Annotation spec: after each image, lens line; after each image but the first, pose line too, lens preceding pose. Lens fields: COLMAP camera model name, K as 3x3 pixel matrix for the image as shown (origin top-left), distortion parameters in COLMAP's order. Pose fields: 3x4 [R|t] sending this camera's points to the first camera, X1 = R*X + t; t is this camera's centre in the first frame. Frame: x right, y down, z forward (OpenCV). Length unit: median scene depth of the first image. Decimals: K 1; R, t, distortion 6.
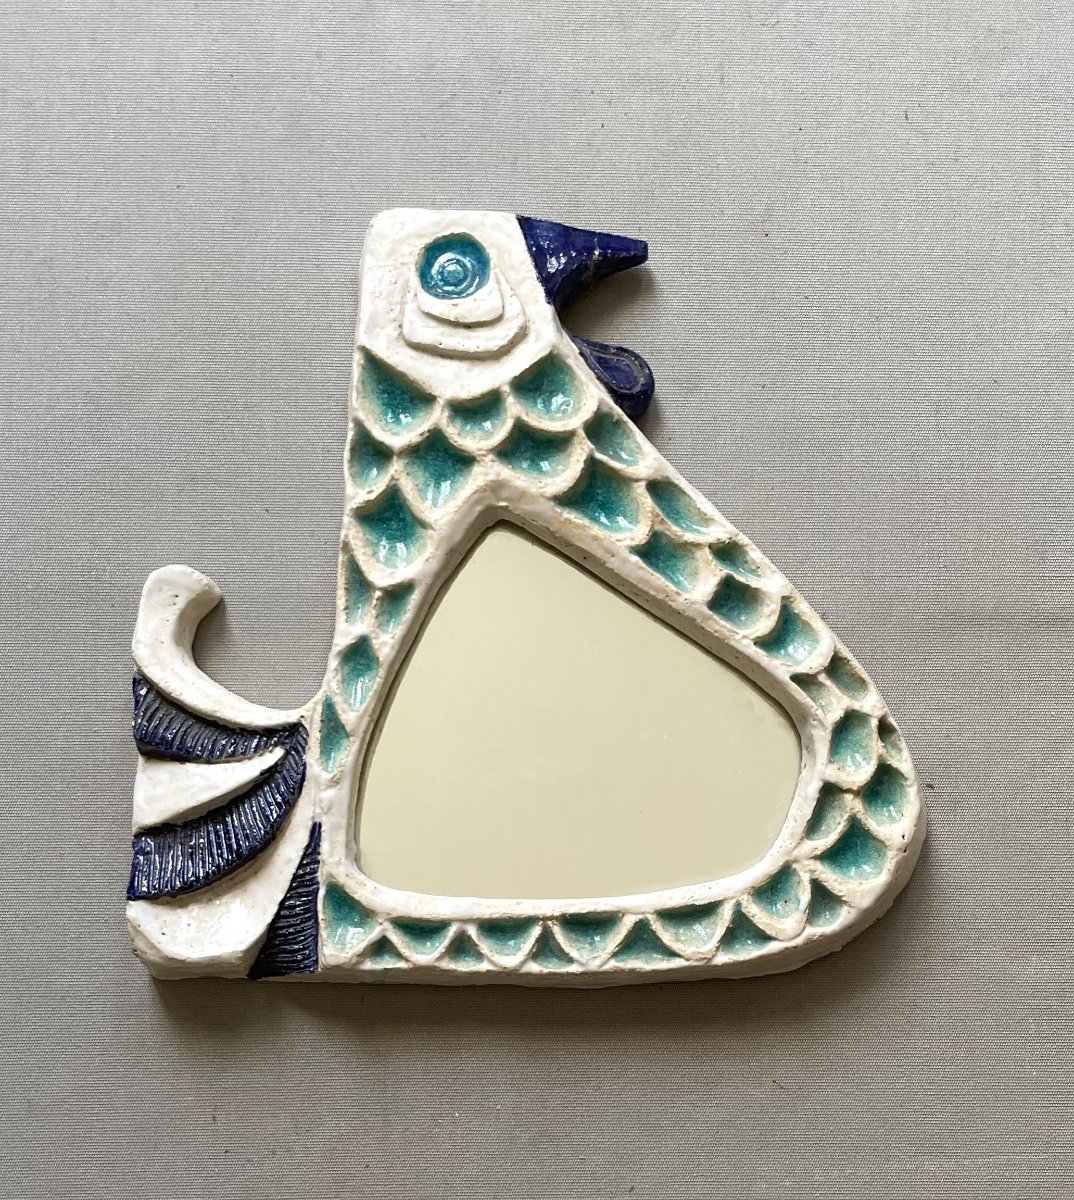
lens RADIAL K [[1580.9, 0, 581.9], [0, 1580.9, 918.3], [0, 0, 1]] dist [0.142942, -0.355882]
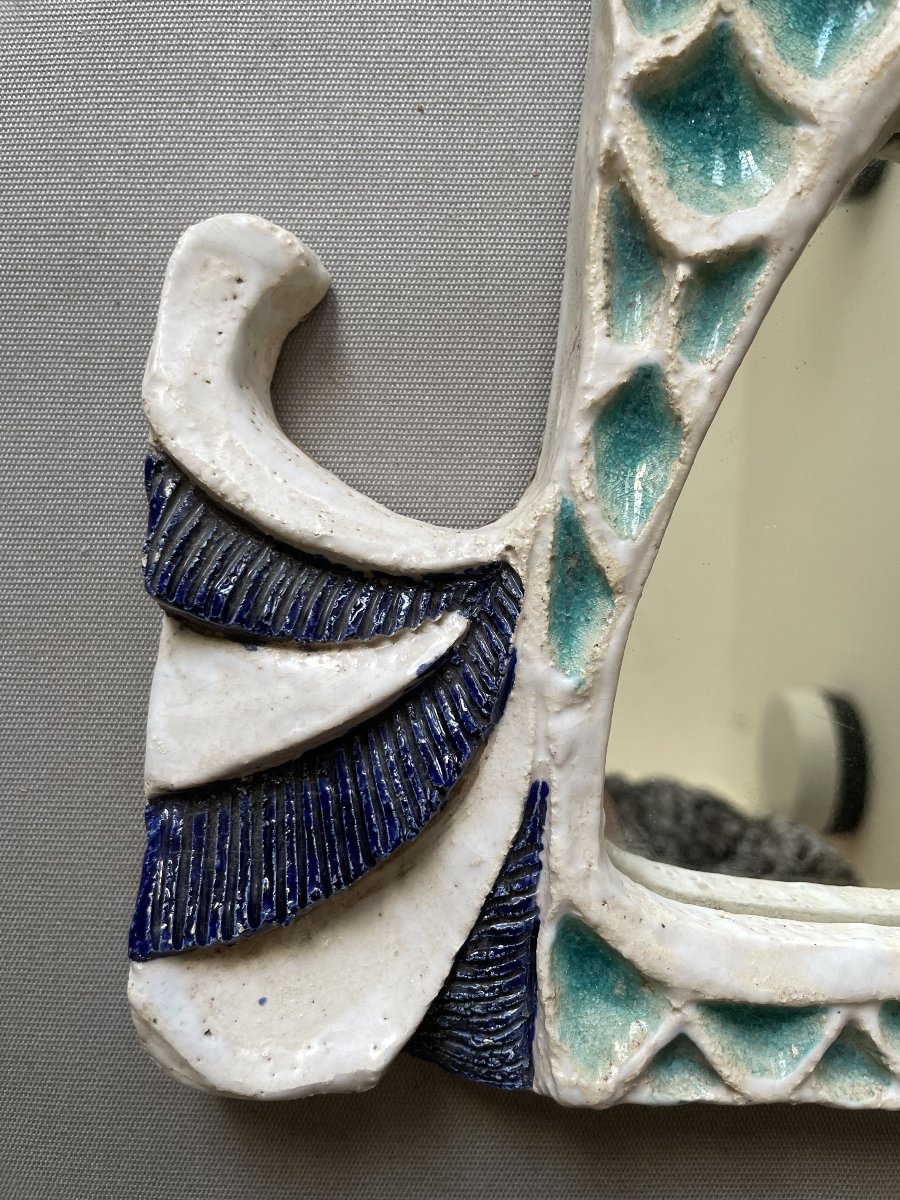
lens RADIAL K [[920.1, 0, 450.0], [0, 920.1, 600.0], [0, 0, 1]] dist [0.079997, -0.148511]
pose [[0.998947, 0.018575, -0.041946, -0.179888], [-0.015179, 0.996690, 0.079864, -0.131728], [0.043290, -0.079144, 0.995923, 0.729360]]
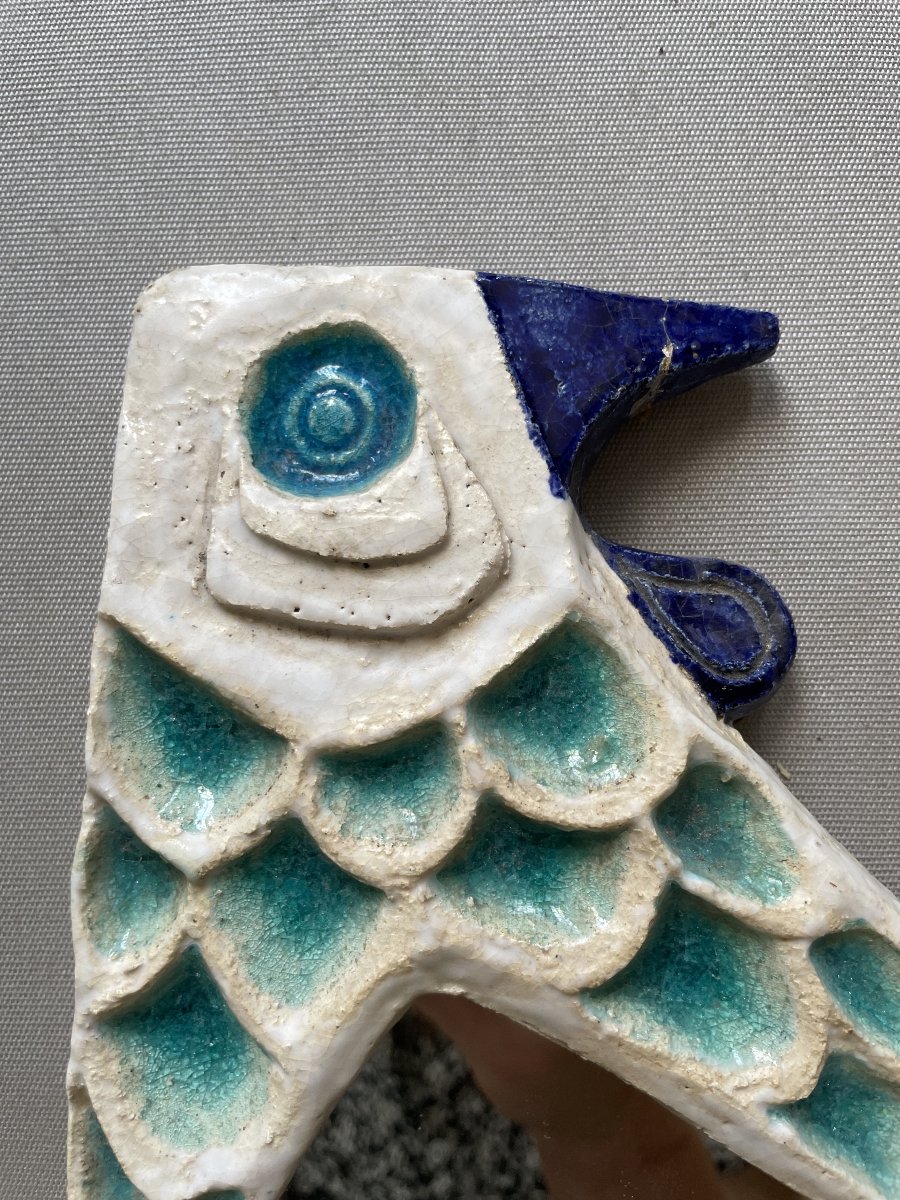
lens RADIAL K [[920.1, 0, 450.0], [0, 920.1, 600.0], [0, 0, 1]] dist [0.079997, -0.148511]
pose [[0.998177, -0.010773, -0.059378, -0.035326], [0.014023, 0.998410, 0.054603, -0.374989], [0.058695, -0.055336, 0.996741, 0.771372]]
